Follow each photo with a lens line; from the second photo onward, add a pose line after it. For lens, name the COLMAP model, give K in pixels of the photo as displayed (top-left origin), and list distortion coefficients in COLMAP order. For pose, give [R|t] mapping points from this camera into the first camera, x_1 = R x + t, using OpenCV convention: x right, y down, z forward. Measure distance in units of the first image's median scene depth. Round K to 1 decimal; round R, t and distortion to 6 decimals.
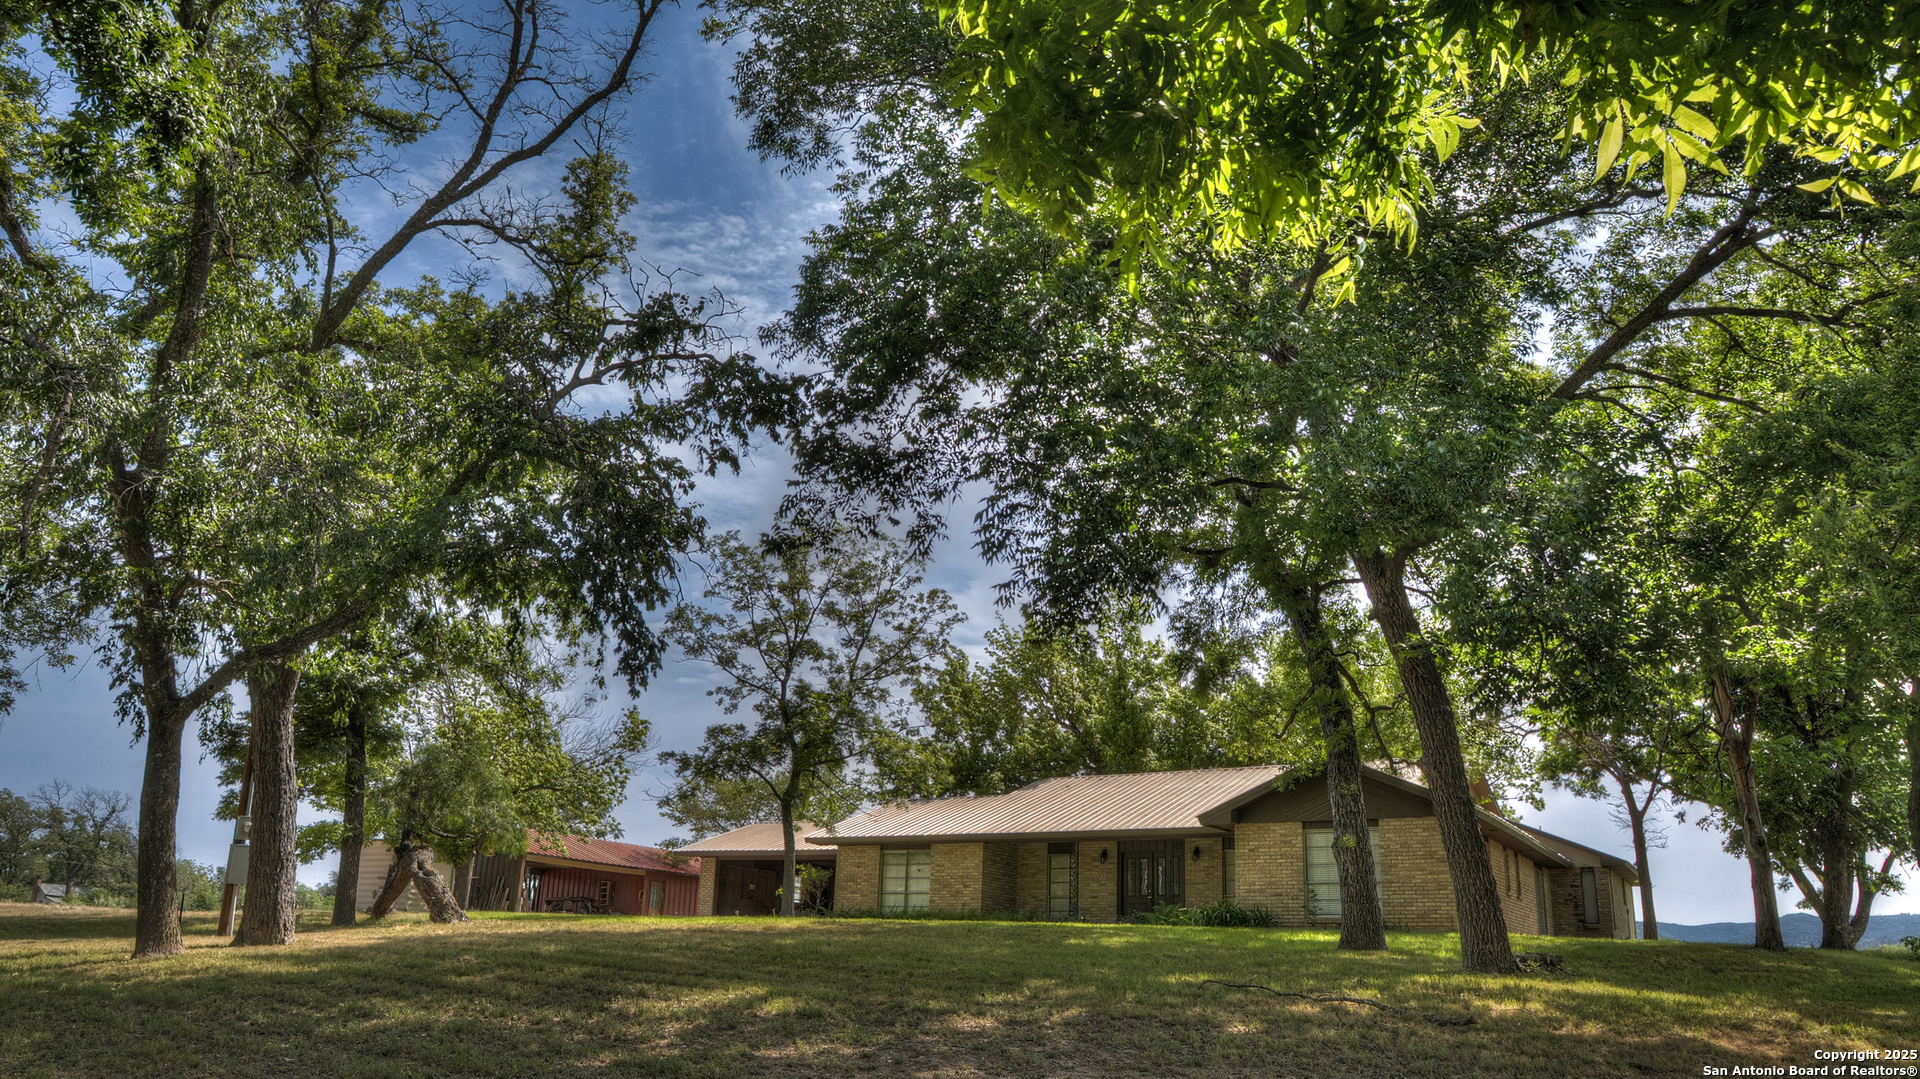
lens RADIAL K [[1375.7, 0, 968.8], [0, 1375.7, 539.5], [0, 0, 1]] dist [-0.098336, 0.059940]
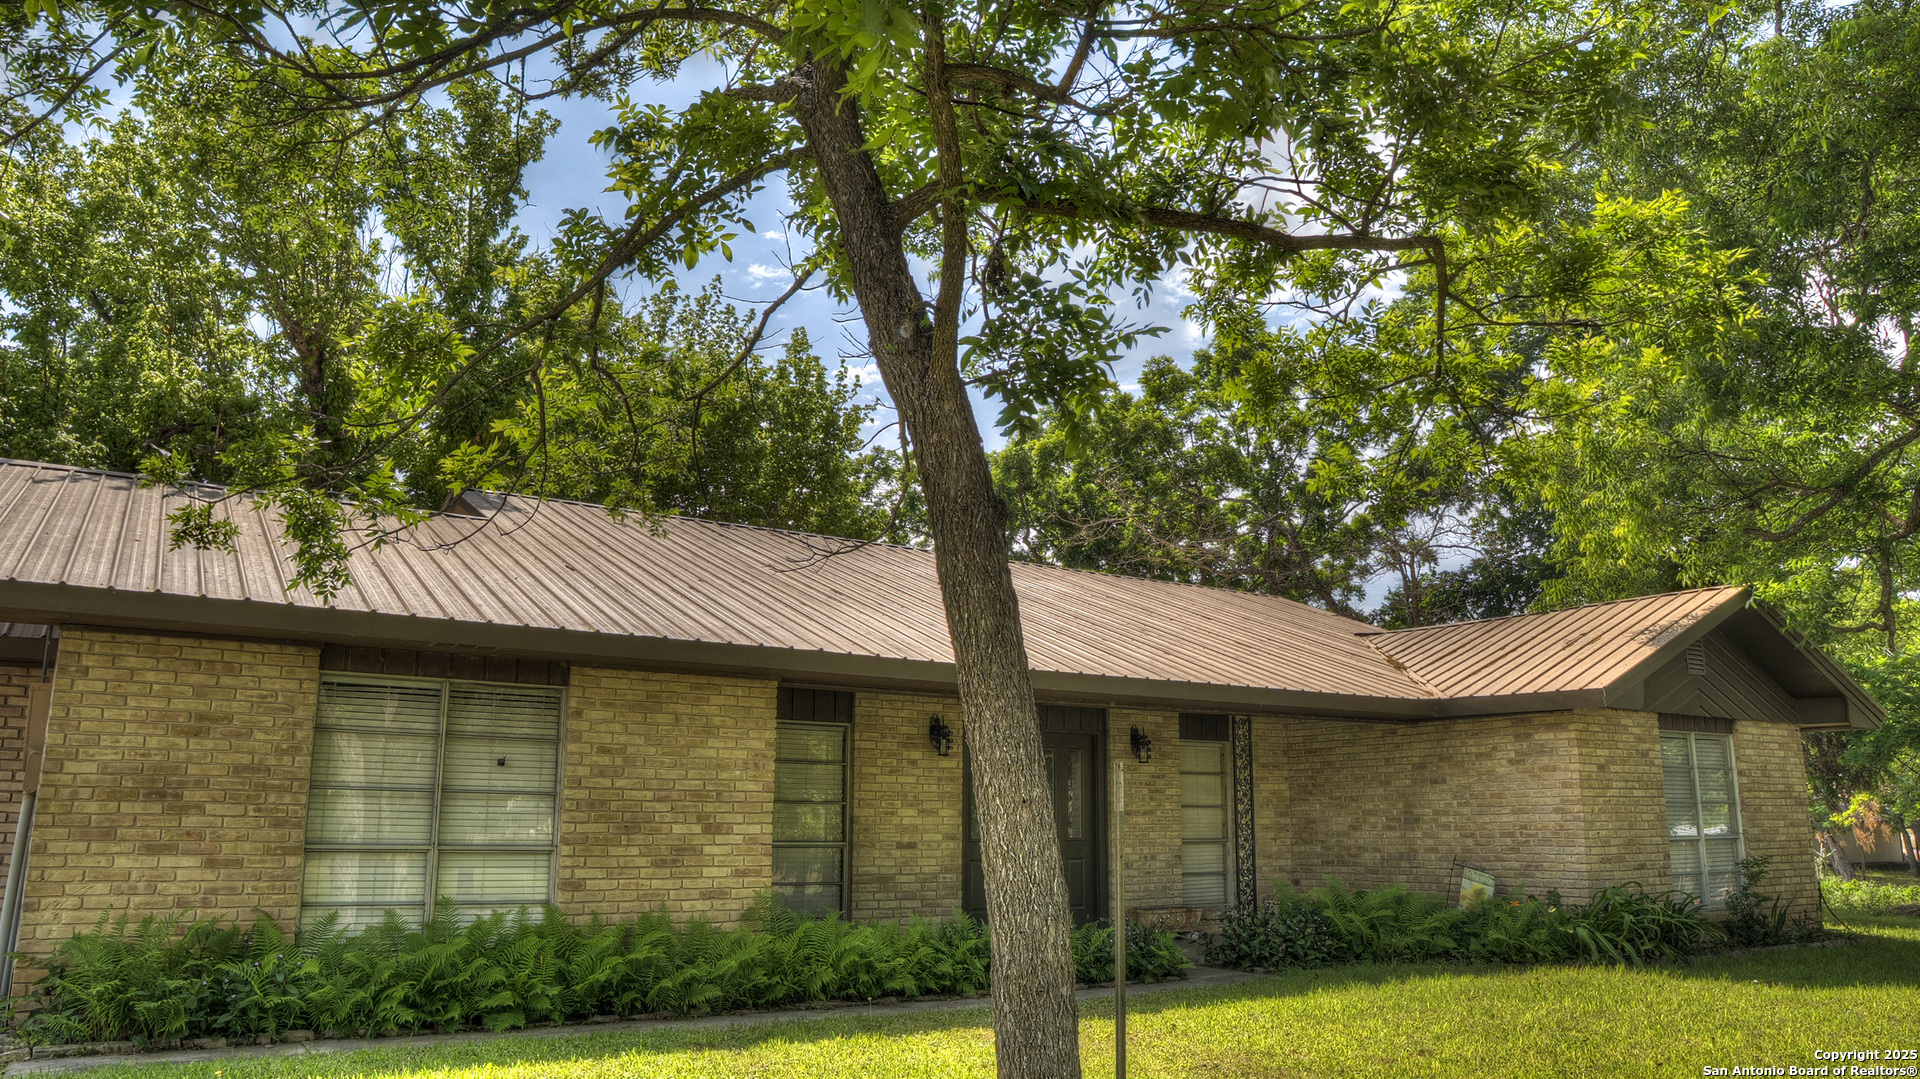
lens RADIAL K [[1375.7, 0, 964.9], [0, 1375.7, 540.0], [0, 0, 1]] dist [-0.098336, 0.059940]
pose [[0.412961, 0.150294, 0.898262, -0.238338], [-0.271488, 0.961764, -0.036107, 0.189263], [-0.869343, -0.228957, 0.437974, 0.831472]]
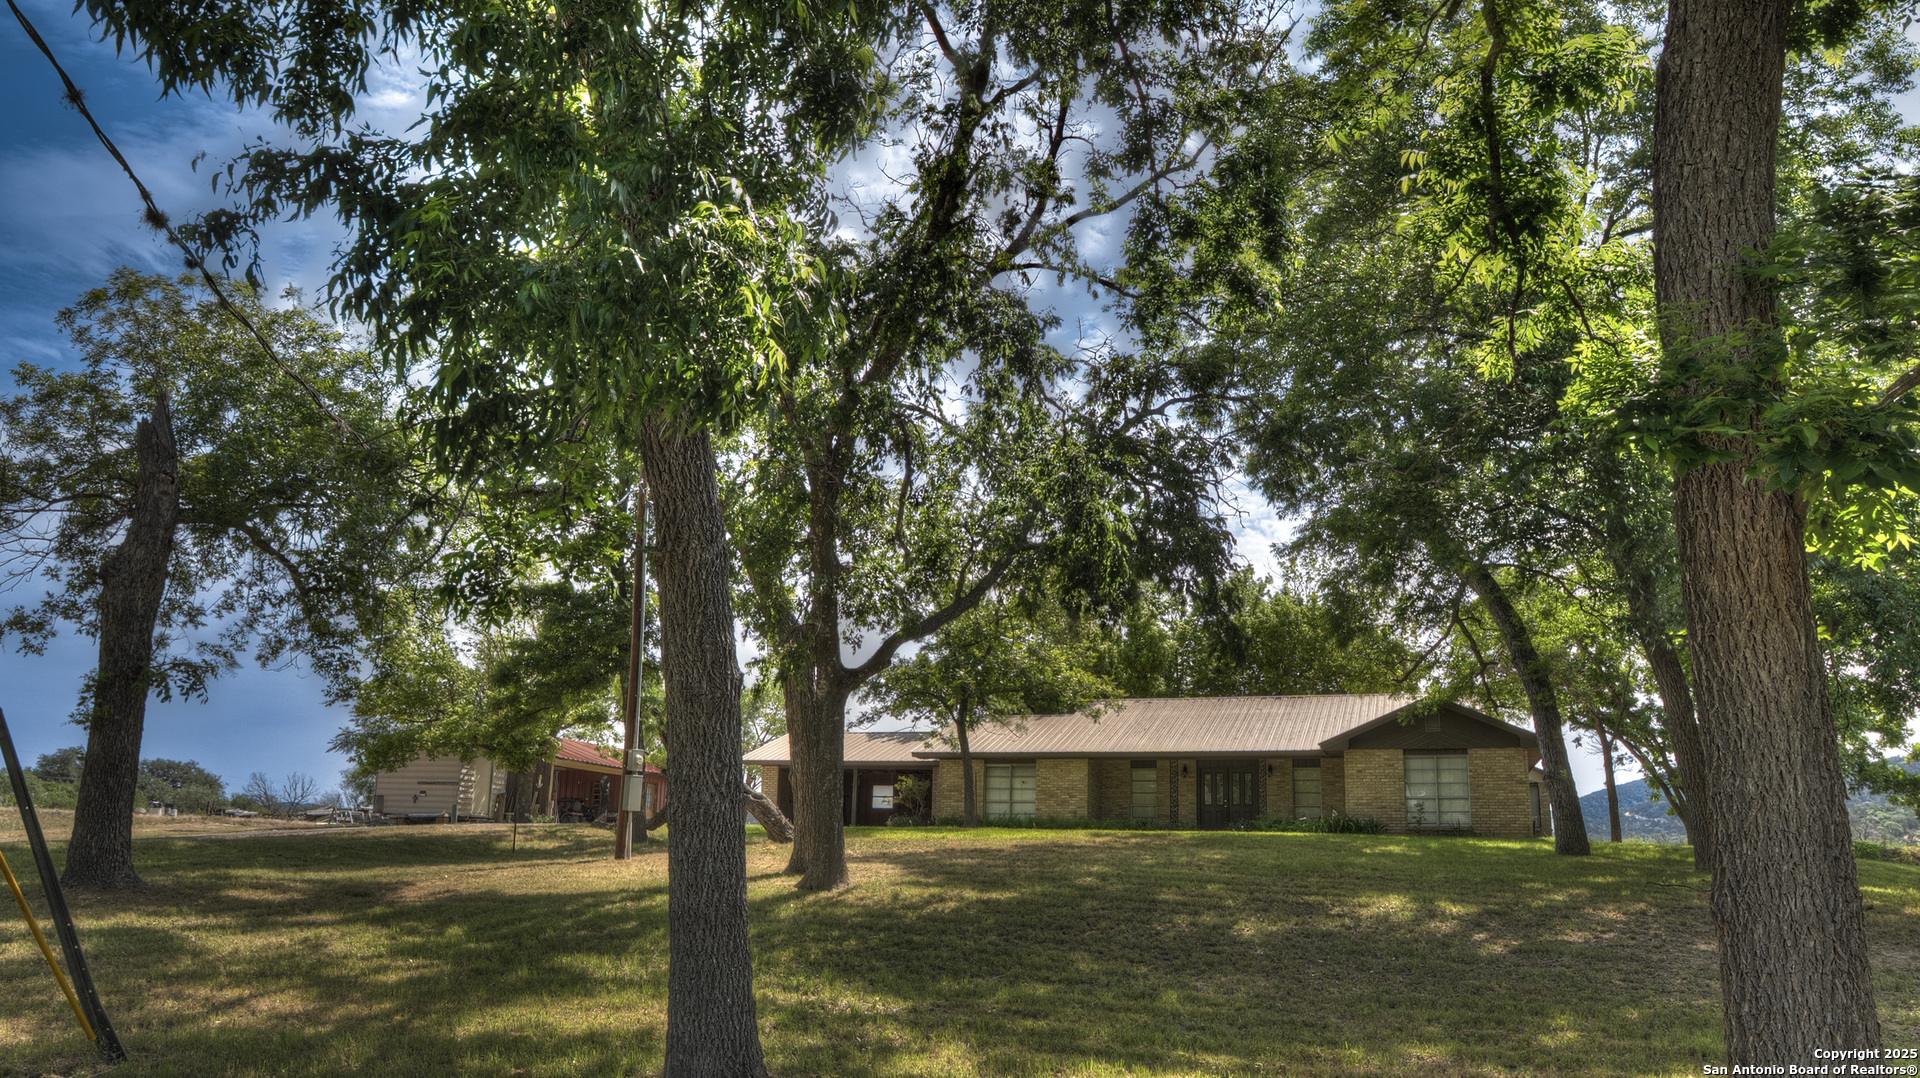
lens RADIAL K [[1375.7, 0, 963.5], [0, 1375.7, 542.1], [0, 0, 1]] dist [-0.098336, 0.059940]
pose [[0.976258, 0.044041, 0.212088, -0.339585], [-0.060310, 0.995661, 0.070860, -0.034948], [-0.208048, -0.081969, 0.974678, -0.086037]]
